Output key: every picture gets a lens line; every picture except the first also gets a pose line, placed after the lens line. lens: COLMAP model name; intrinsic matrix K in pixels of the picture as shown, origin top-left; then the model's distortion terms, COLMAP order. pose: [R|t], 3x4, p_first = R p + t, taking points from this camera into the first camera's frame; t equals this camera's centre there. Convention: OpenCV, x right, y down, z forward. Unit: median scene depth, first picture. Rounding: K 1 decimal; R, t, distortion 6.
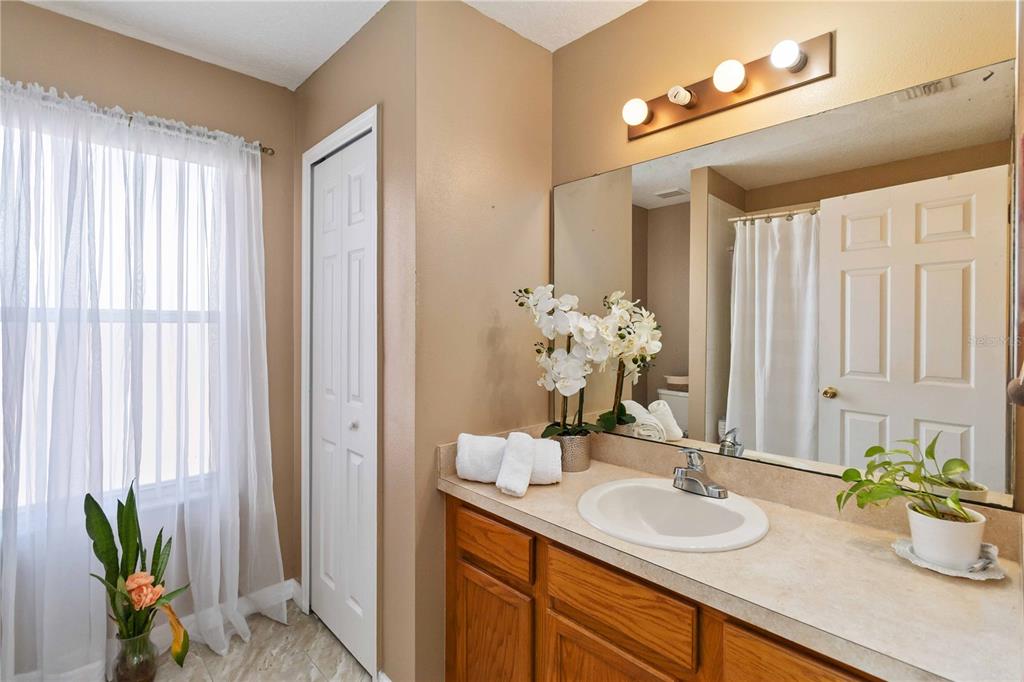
lens RADIAL K [[470.4, 0, 516.3], [0, 470.4, 323.7], [0, 0, 1]] dist [-0.000332, -0.000064]
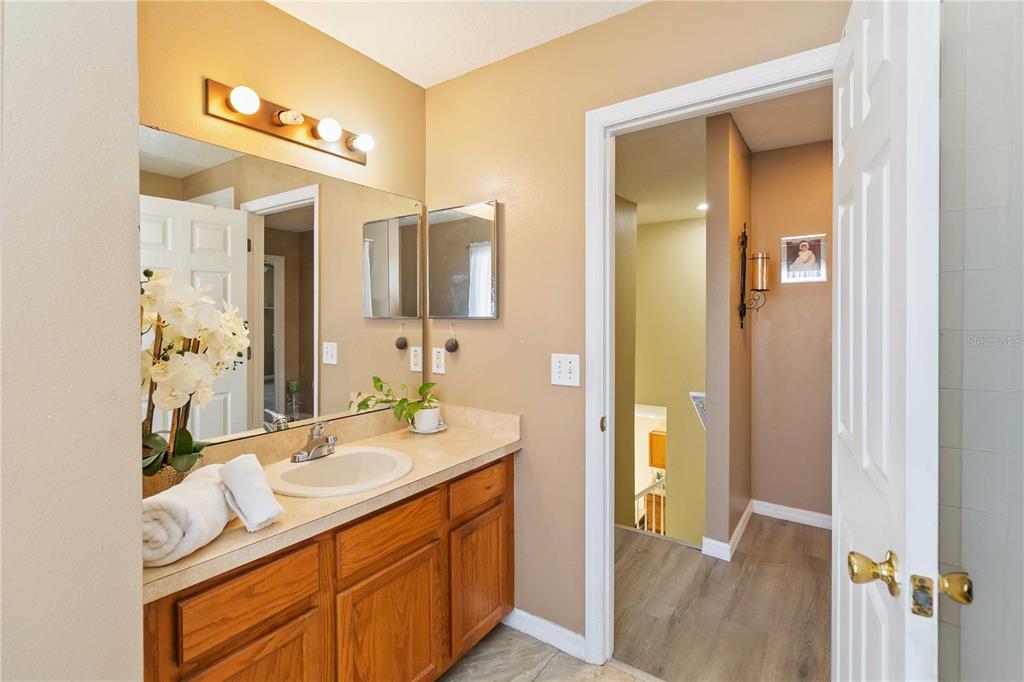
lens RADIAL K [[470.4, 0, 516.3], [0, 470.4, 323.7], [0, 0, 1]] dist [-0.000332, -0.000064]
pose [[-0.192688, -0.011947, 0.981187, -0.934069], [-0.000650, 0.999927, 0.012047, -0.004818], [-0.981260, 0.001684, -0.192682, 0.747203]]
